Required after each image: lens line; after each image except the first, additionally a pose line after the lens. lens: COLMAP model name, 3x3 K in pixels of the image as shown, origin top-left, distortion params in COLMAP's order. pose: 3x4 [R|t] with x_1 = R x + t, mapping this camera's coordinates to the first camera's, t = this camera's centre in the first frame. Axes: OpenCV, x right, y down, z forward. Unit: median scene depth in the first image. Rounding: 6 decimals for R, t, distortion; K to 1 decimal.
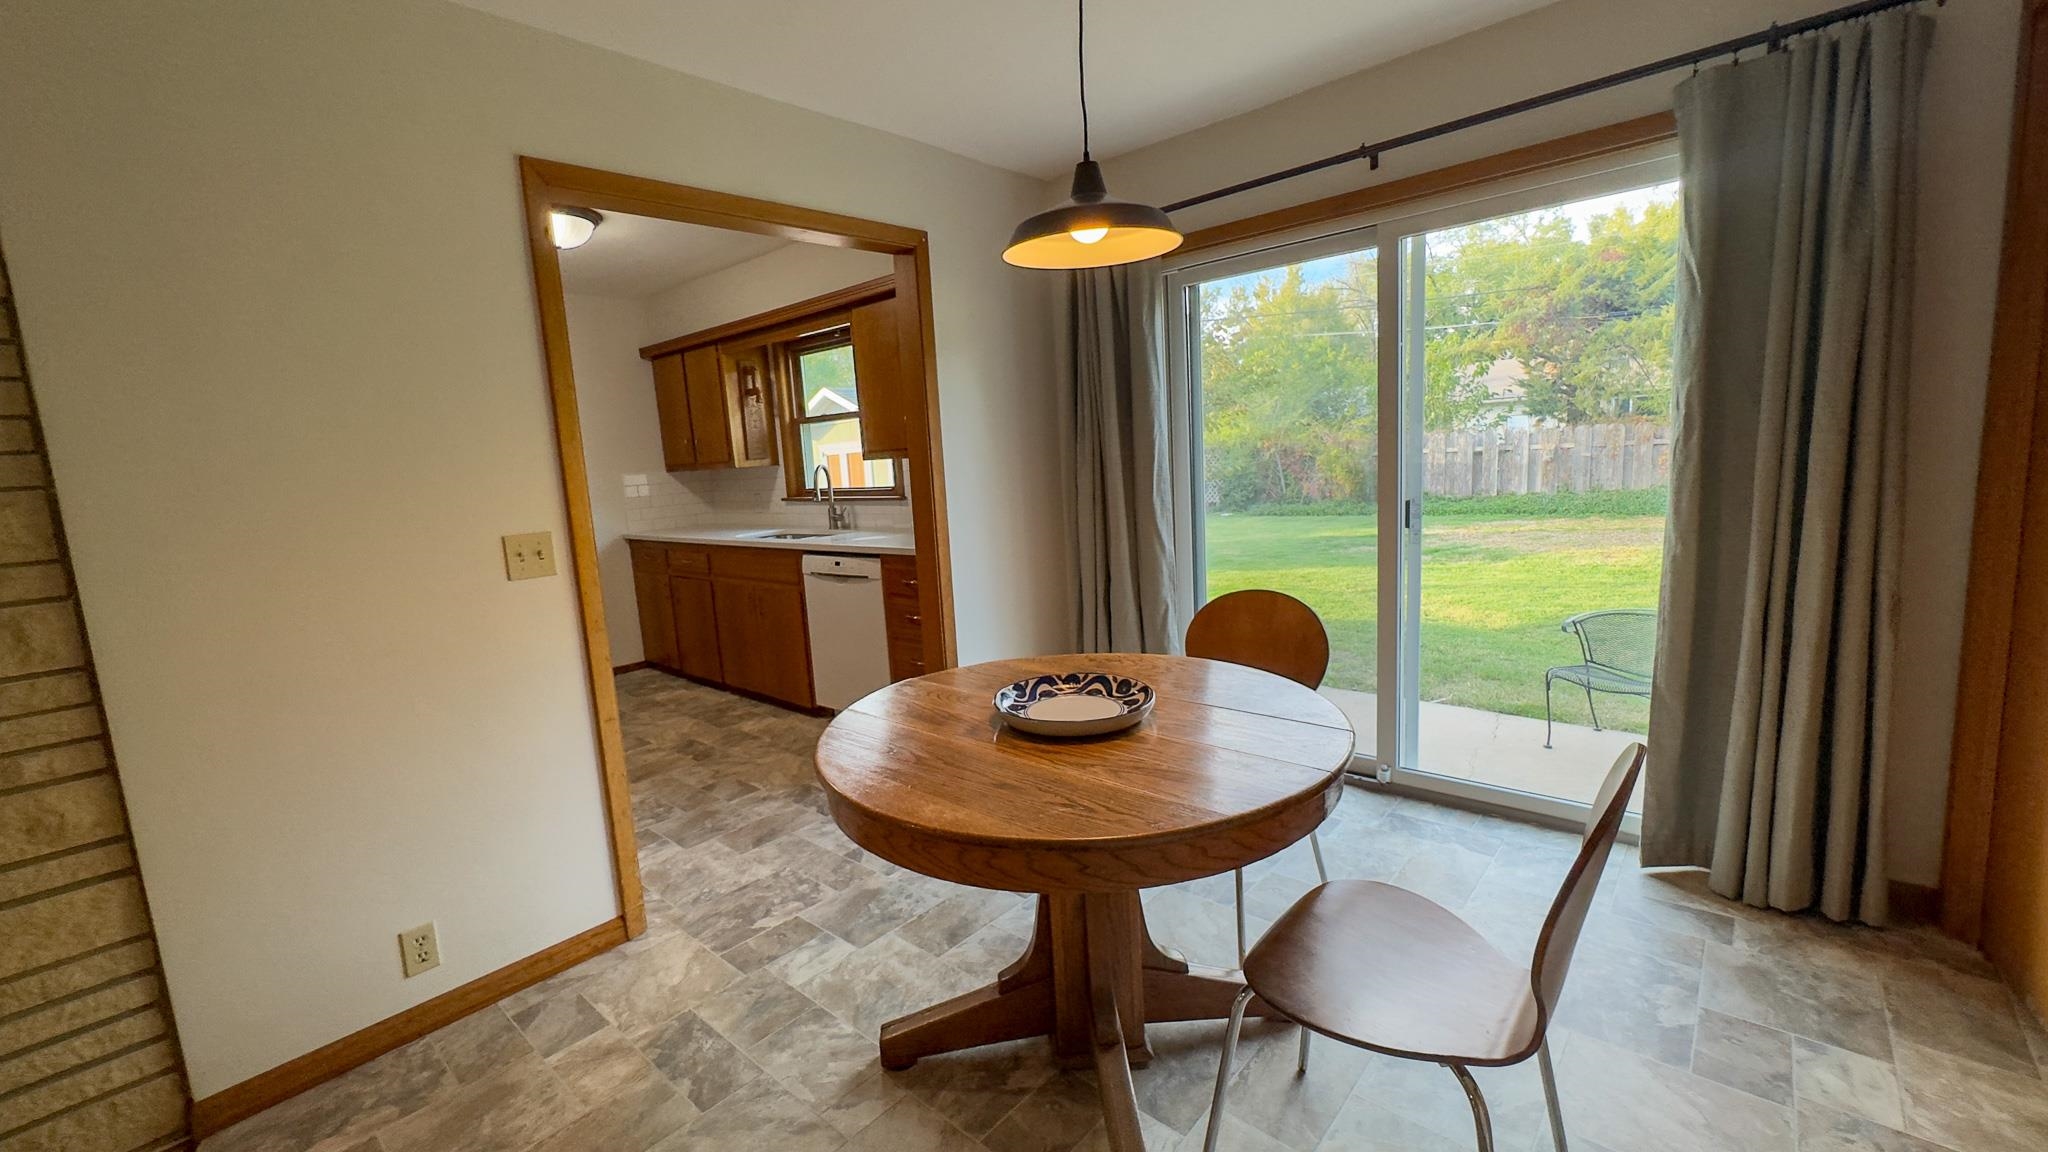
lens RADIAL K [[821.8, 0, 1024.2], [0, 821.8, 573.6], [0, 0, 1]] dist [-0.001296, -0.000457]
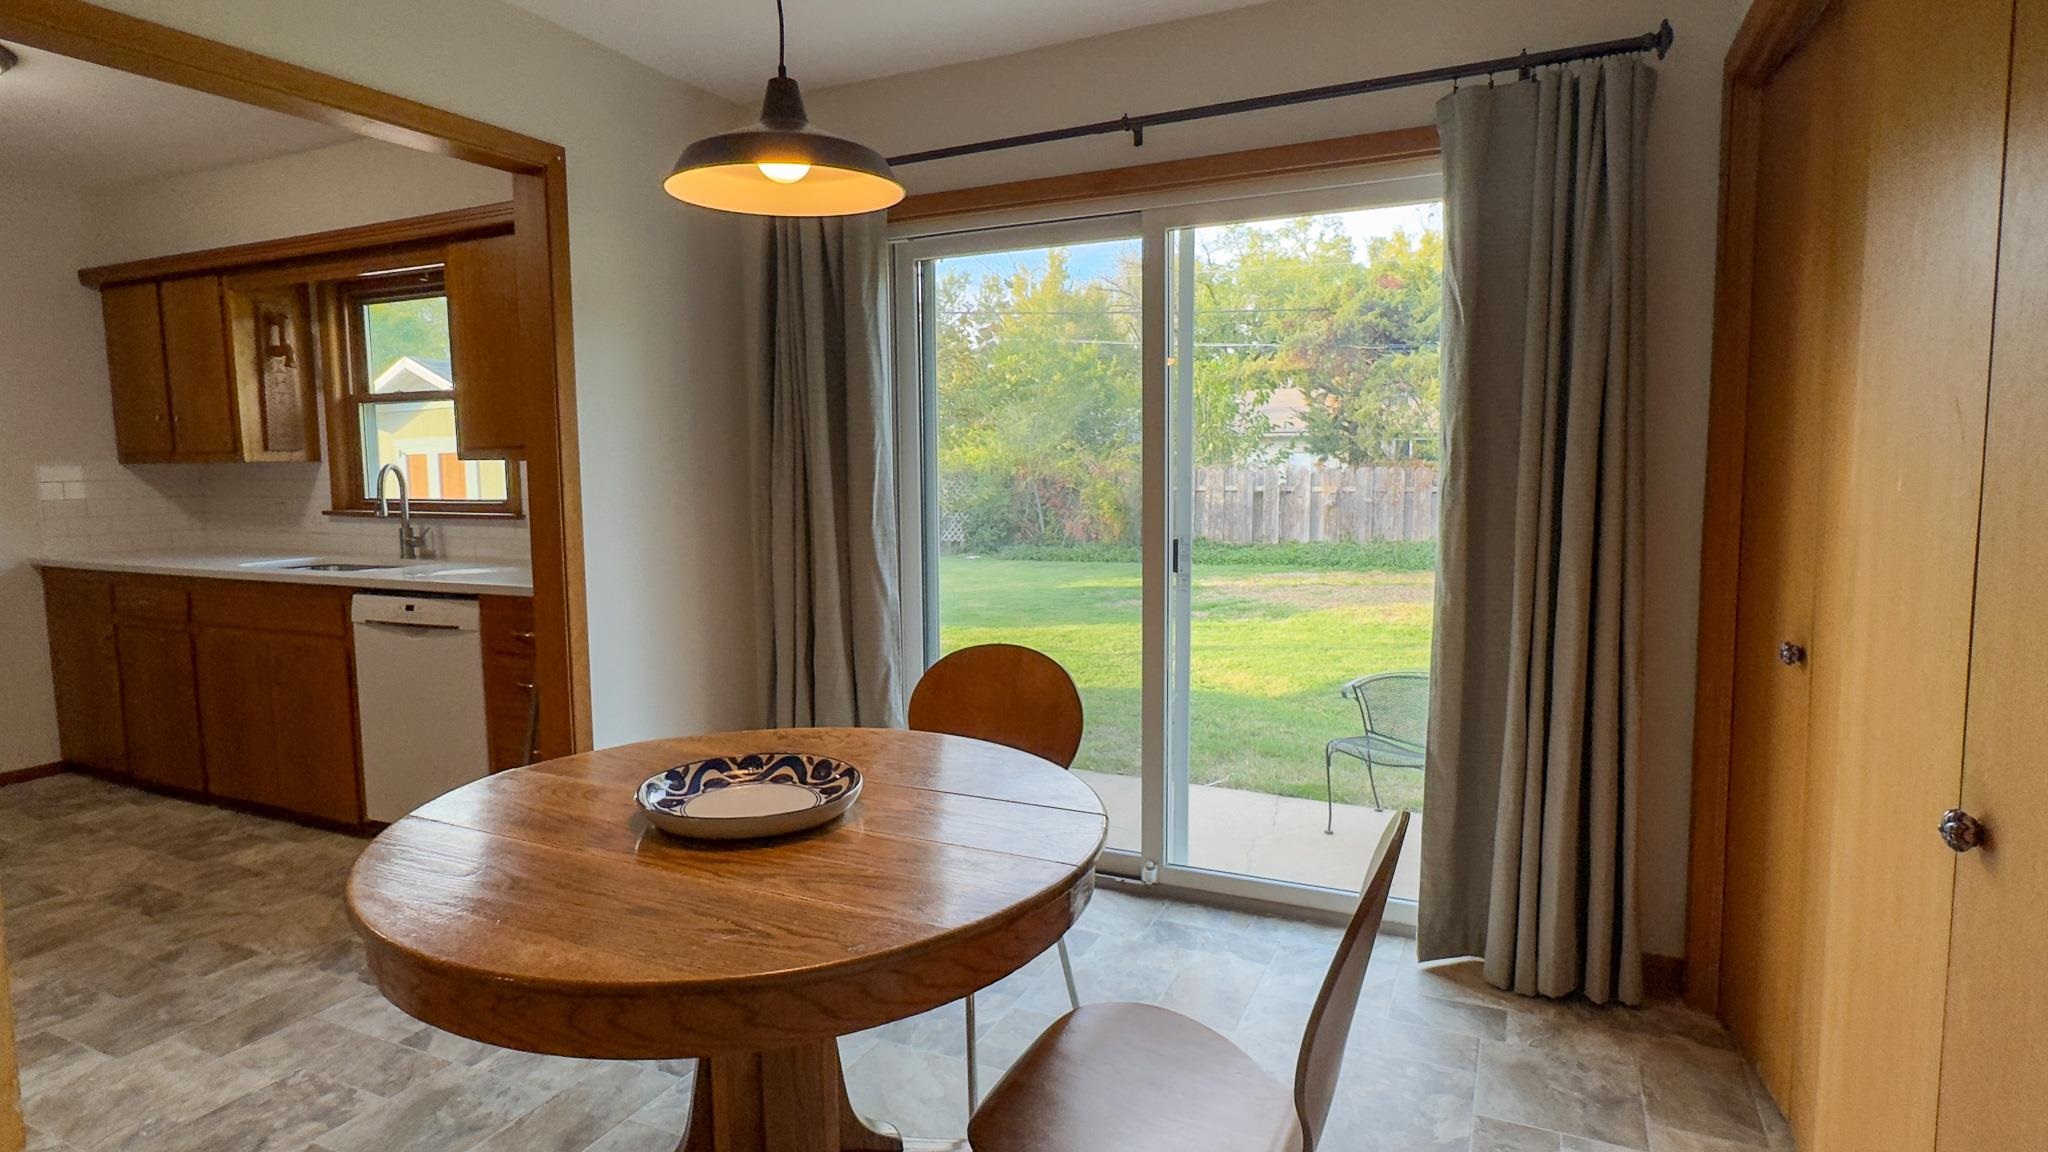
lens RADIAL K [[1075.2, 0, 1028.0], [0, 1075.2, 573.0], [0, 0, 1]] dist [-0.004057, 0.002110]
pose [[0.957648, 0.022694, 0.287047, 0.010419], [-0.006747, 0.998384, -0.056423, 0.008204], [-0.287864, 0.052097, 0.956253, -0.000177]]
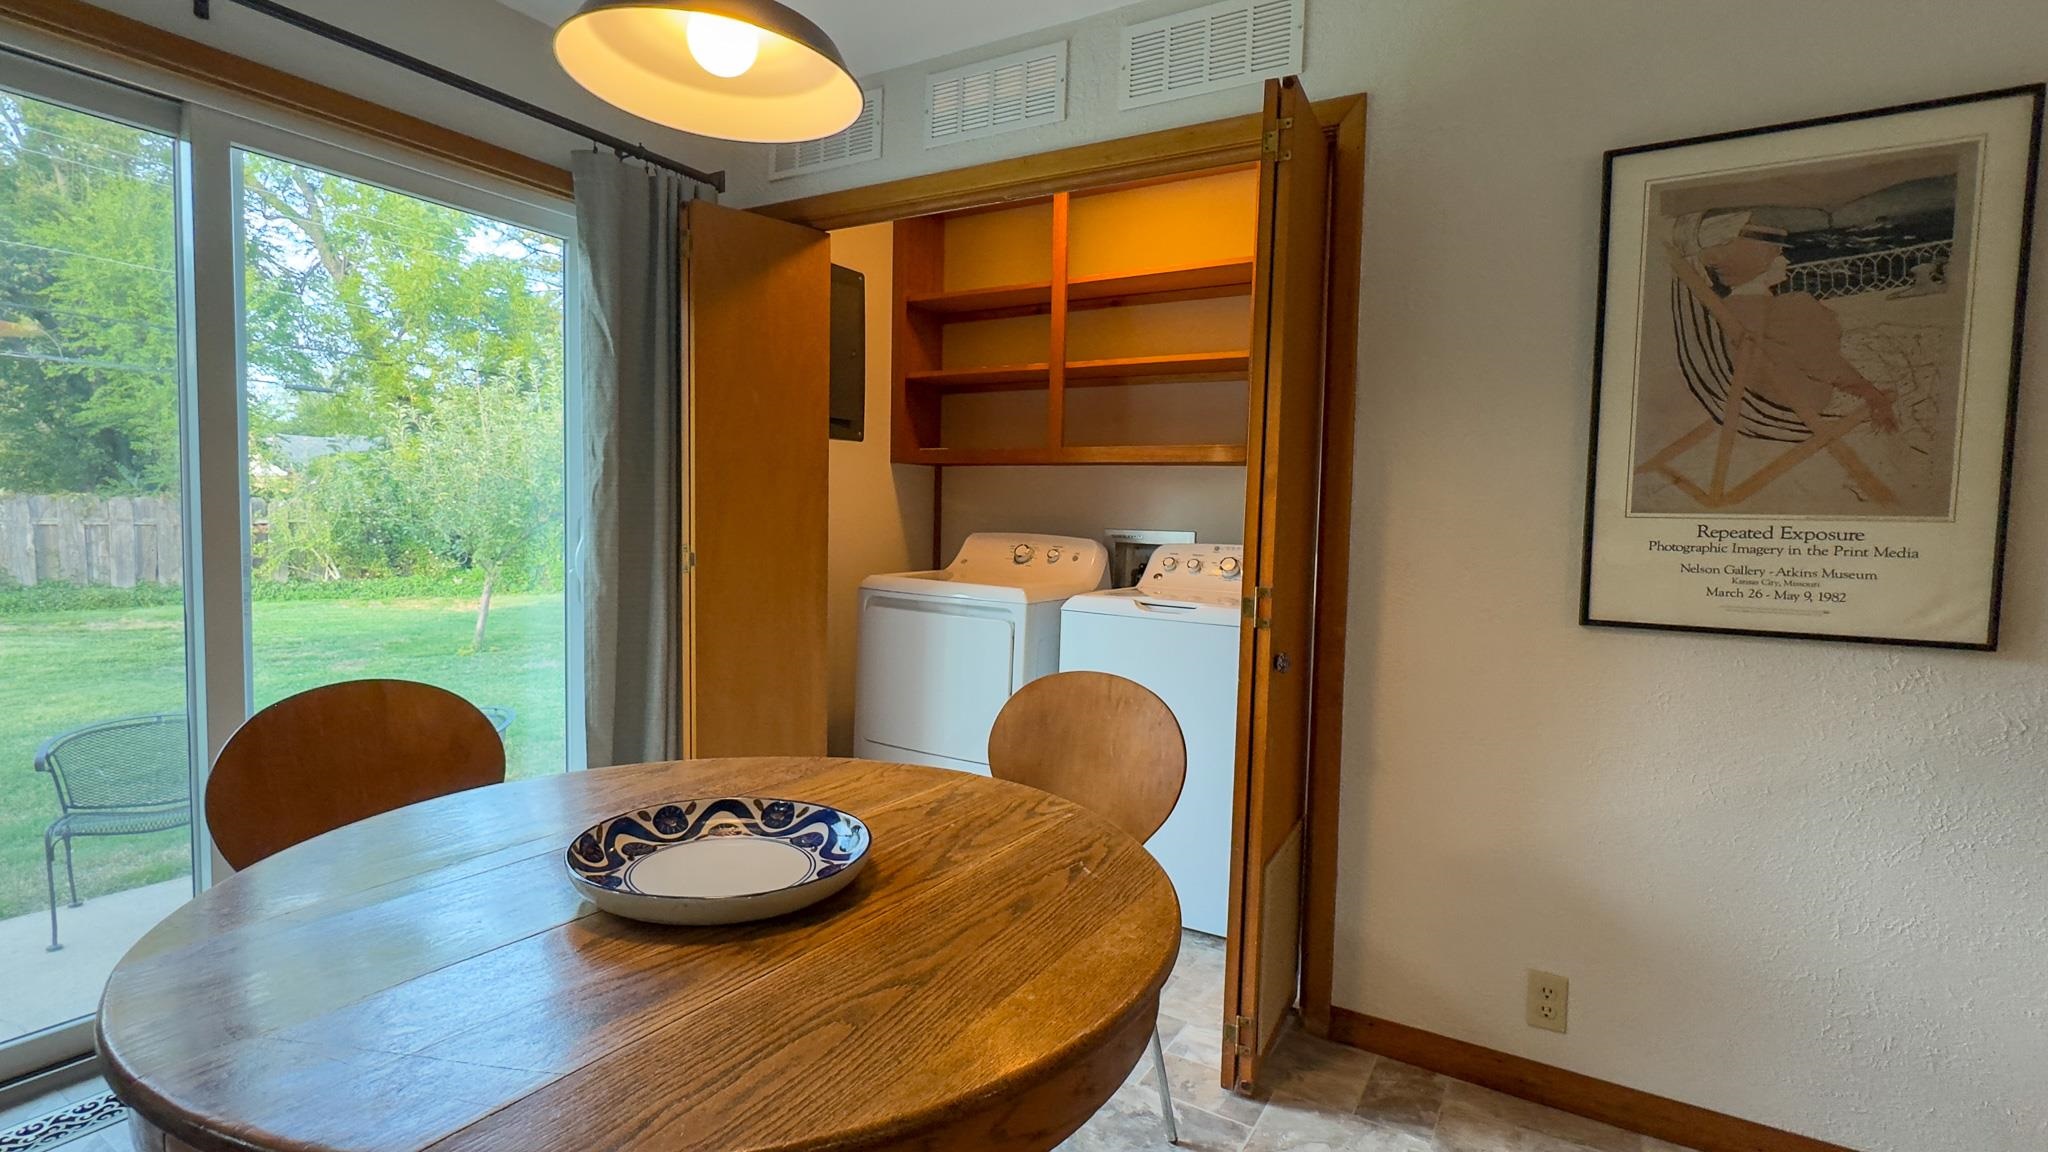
lens RADIAL K [[946.3, 0, 1026.4], [0, 946.3, 569.7], [0, 0, 1]] dist [-0.001825, -0.000311]
pose [[-0.183022, -0.002923, 0.983104, -0.385432], [0.128709, 0.991317, 0.026909, -0.014312], [-0.974647, 0.131460, -0.181057, 0.548856]]
